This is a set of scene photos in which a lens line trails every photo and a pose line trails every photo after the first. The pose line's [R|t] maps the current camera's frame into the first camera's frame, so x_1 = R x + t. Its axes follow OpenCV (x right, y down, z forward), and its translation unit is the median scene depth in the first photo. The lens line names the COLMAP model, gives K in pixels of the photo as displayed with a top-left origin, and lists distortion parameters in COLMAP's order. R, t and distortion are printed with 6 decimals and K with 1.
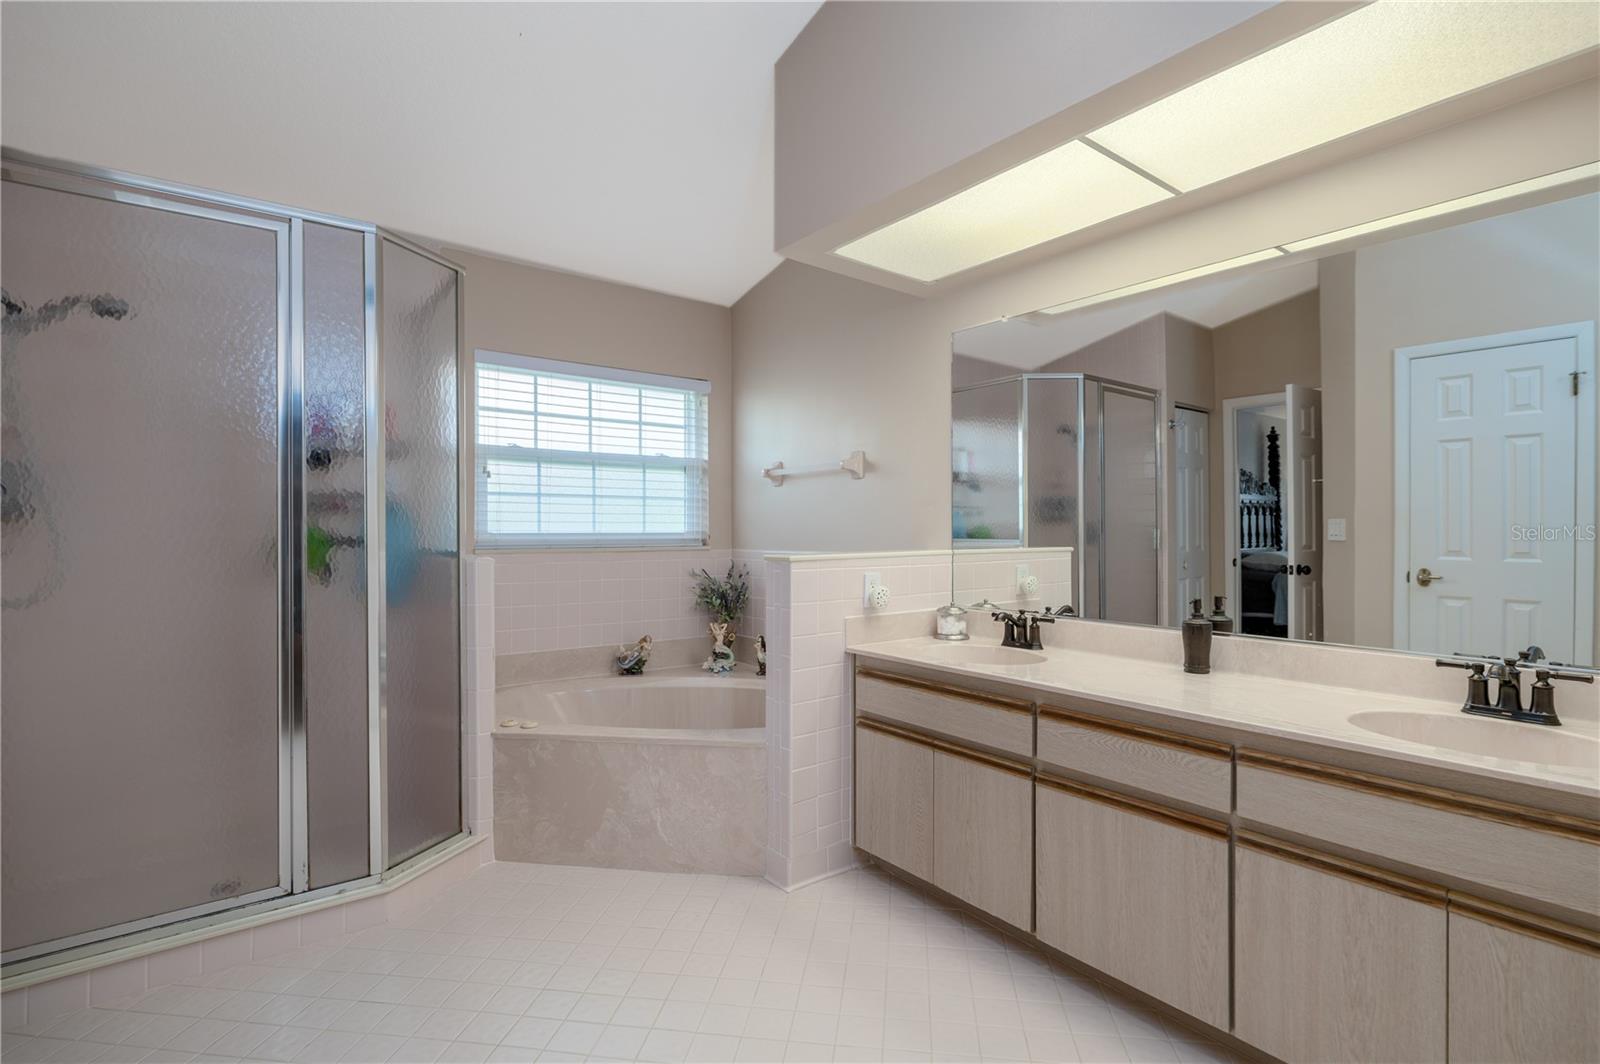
lens RADIAL K [[748.1, 0, 800.0], [0, 748.1, 532.0], [0, 0, 1]] dist [-0.014987, 0.000174]
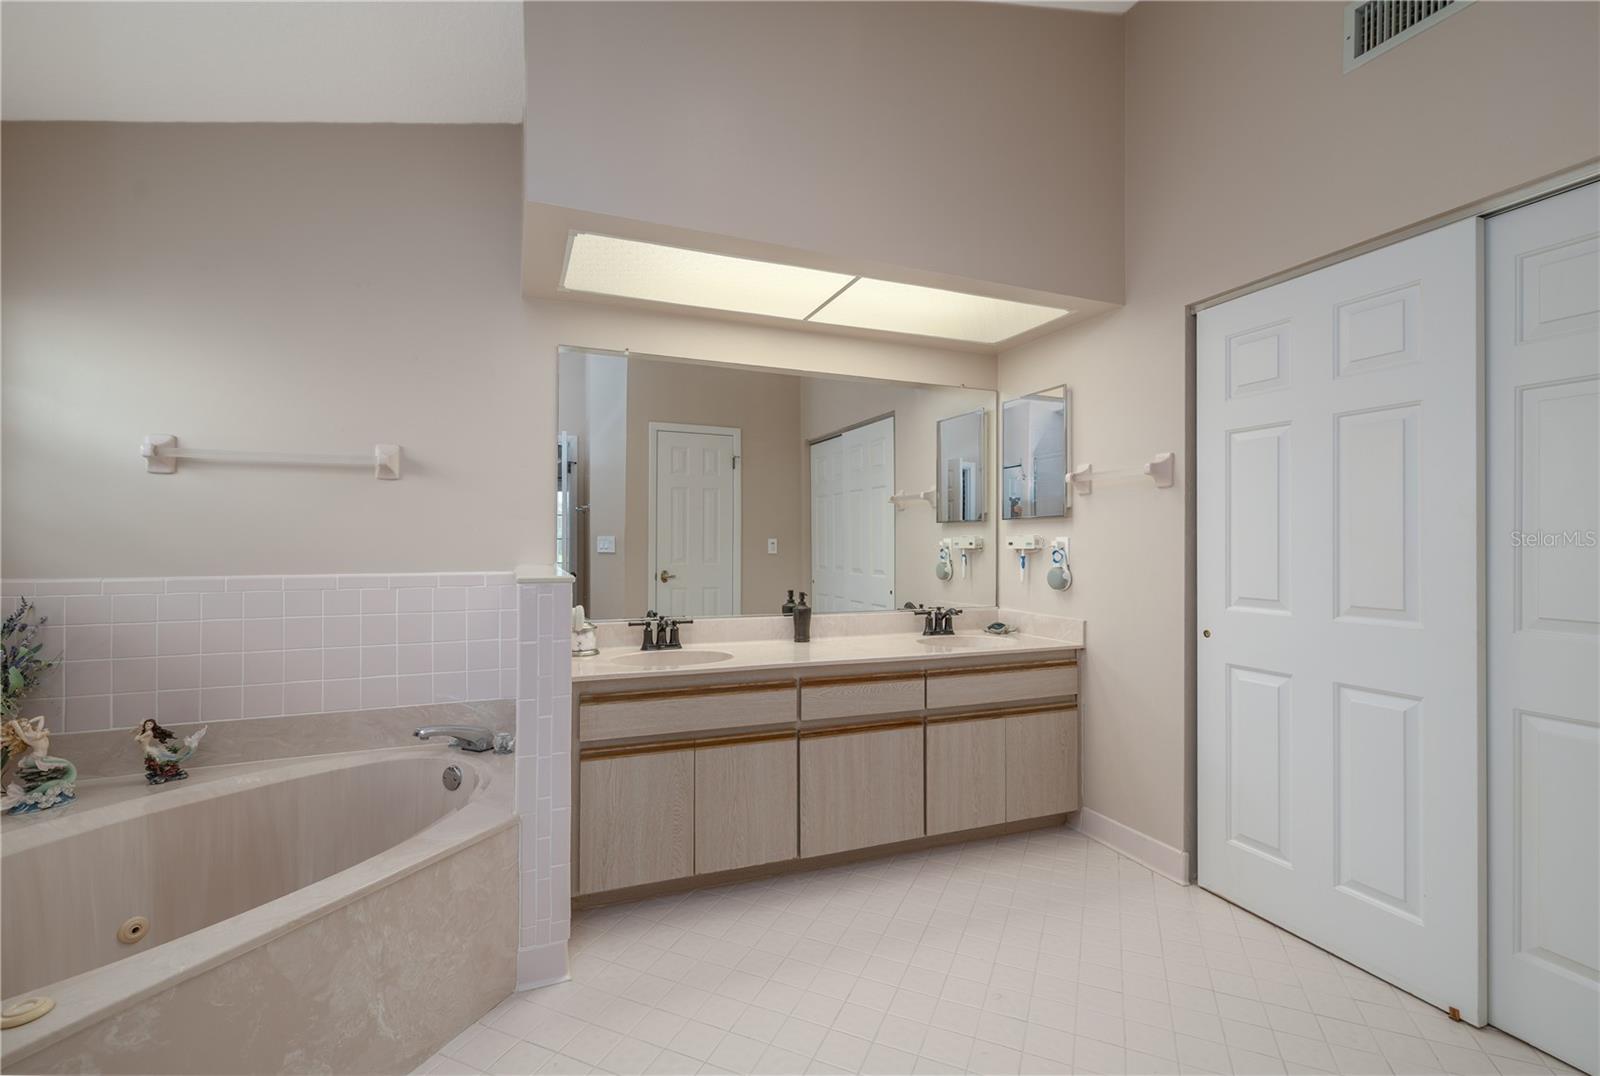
lens RADIAL K [[688.2, 0, 797.7], [0, 688.2, 537.3], [0, 0, 1]] dist [-0.002005, -0.000154]
pose [[0.282795, 0.011609, 0.959110, -0.662393], [-0.001049, 0.999930, -0.011793, -0.003597], [-0.959180, 0.002329, 0.282787, 0.514841]]
